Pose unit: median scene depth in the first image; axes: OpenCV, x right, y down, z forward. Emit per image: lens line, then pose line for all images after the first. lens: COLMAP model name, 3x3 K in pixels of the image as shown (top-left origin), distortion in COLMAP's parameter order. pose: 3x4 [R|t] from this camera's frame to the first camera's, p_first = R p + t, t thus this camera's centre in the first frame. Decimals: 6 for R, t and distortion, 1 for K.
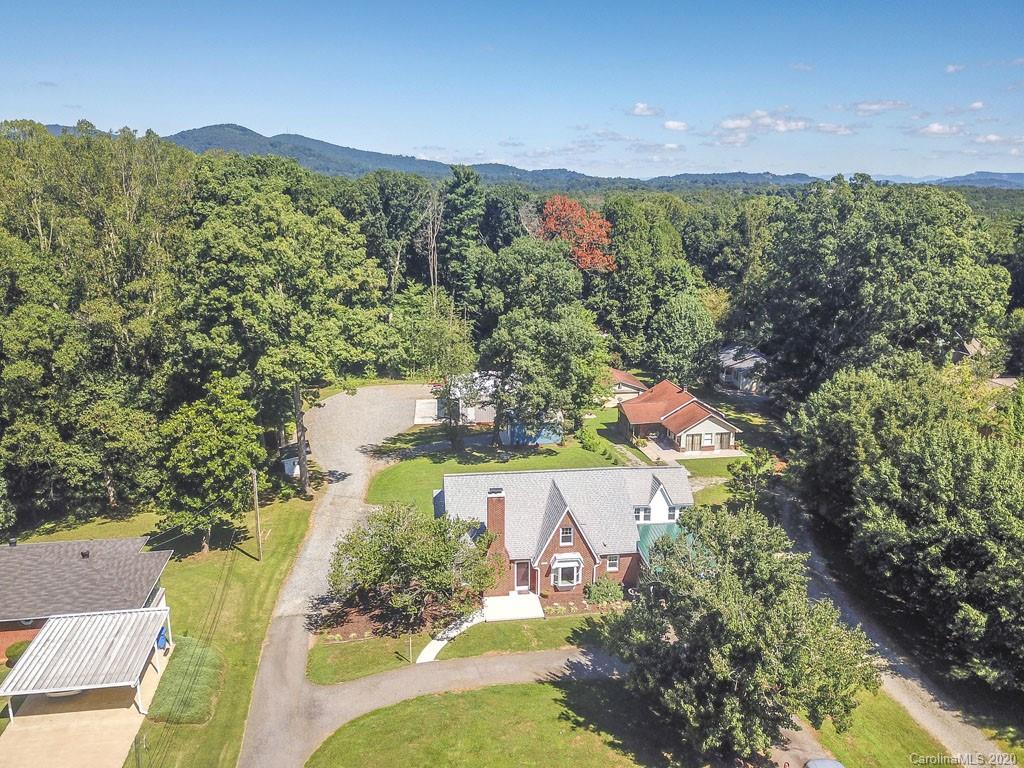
lens RADIAL K [[808.4, 0, 512.0], [0, 808.4, 384.0], [0, 0, 1]] dist [-0.002563, 0.007875]
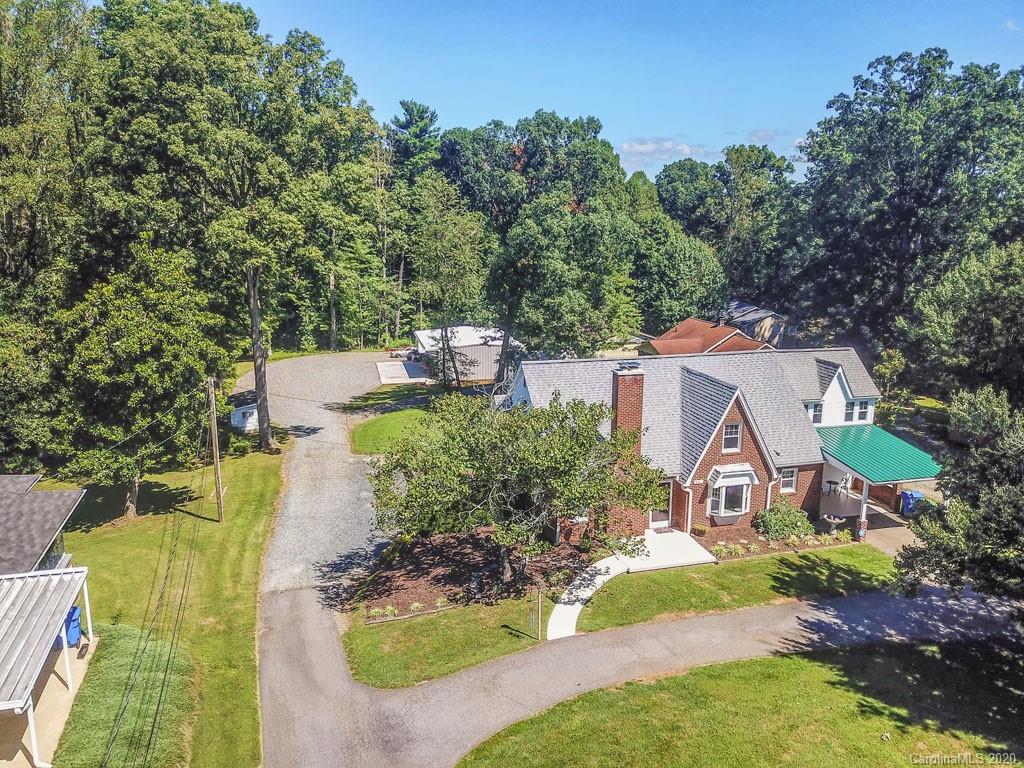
lens RADIAL K [[808.4, 0, 512.0], [0, 808.4, 384.0], [0, 0, 1]] dist [-0.002563, 0.007875]
pose [[0.992609, -0.028809, 0.117890, -0.176780], [0.032461, 0.999047, -0.029175, 0.156104], [-0.116937, 0.032786, 0.992598, 0.373349]]
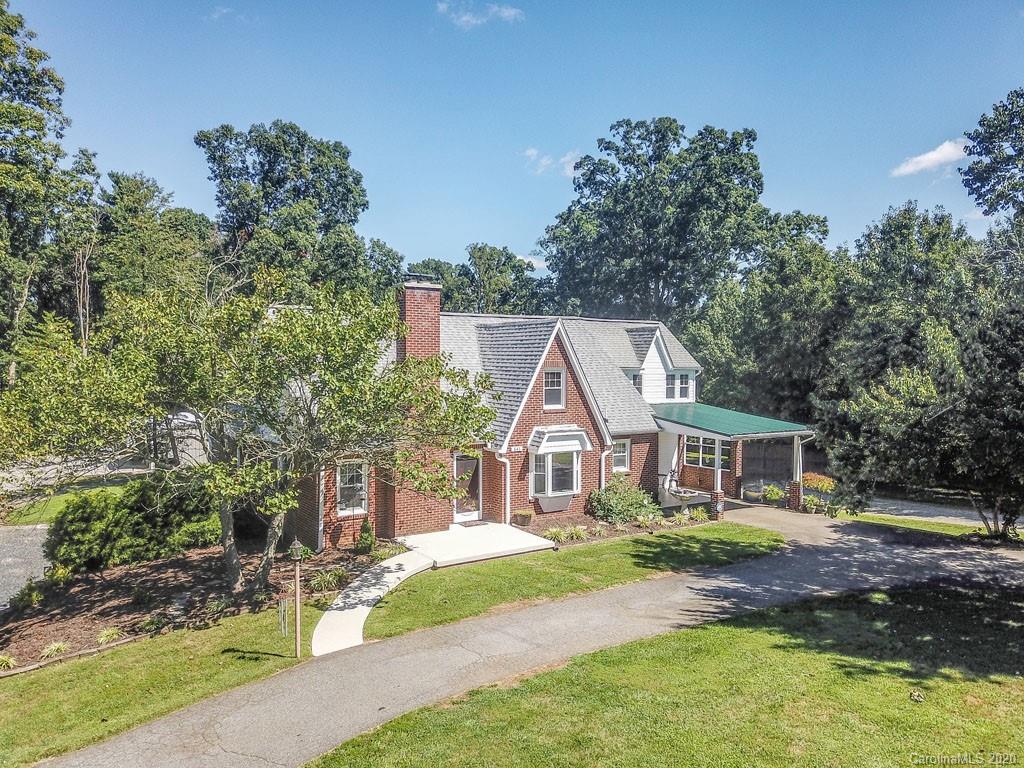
lens RADIAL K [[796.1, 0, 529.5], [0, 796.1, 369.6], [0, 0, 1]] dist [-0.002080, 0.003290]
pose [[0.894721, -0.011491, 0.446477, -0.155236], [0.110827, 0.974115, -0.197022, 0.264291], [-0.432656, 0.225762, 0.872835, 0.576289]]
